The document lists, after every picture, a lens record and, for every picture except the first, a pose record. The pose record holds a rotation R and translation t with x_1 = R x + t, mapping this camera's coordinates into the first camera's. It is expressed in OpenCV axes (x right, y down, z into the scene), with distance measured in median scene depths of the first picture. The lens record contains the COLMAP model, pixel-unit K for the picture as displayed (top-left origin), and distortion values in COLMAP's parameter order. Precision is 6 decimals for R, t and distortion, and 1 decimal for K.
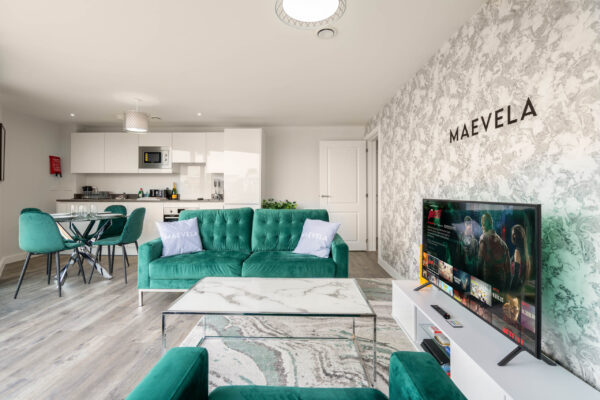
lens RADIAL K [[275.9, 0, 298.1], [0, 275.9, 188.0], [0, 0, 1]] dist [-0.001598, 0.000084]
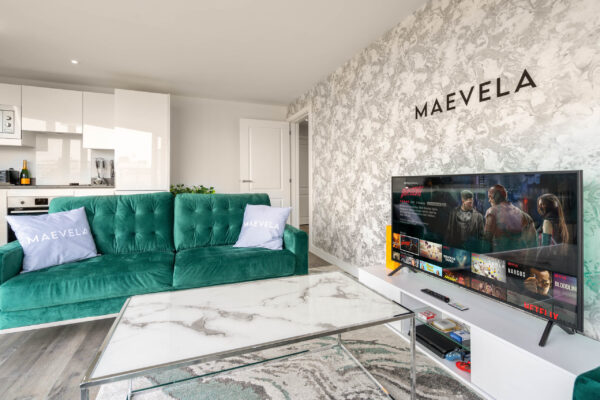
lens RADIAL K [[278.6, 0, 297.8], [0, 278.6, 182.5], [0, 0, 1]] dist [-0.001063, 0.000196]
pose [[0.923828, 0.000624, 0.382808, -0.180860], [-0.005781, 0.999907, 0.012322, 0.043595], [-0.382765, -0.013597, 0.923746, 0.220426]]
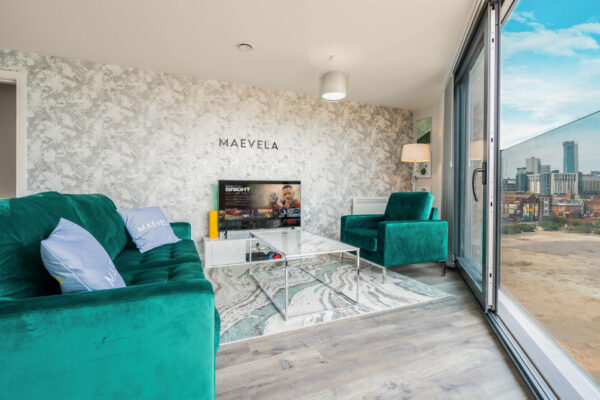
lens RADIAL K [[258.5, 0, 301.2], [0, 258.5, 192.4], [0, 0, 1]] dist [-0.001338, -0.000028]
pose [[-0.389544, -0.013780, 0.920905, -0.912911], [-0.011823, 0.999880, 0.009961, 0.079064], [-0.920932, -0.007007, -0.389660, 1.008784]]
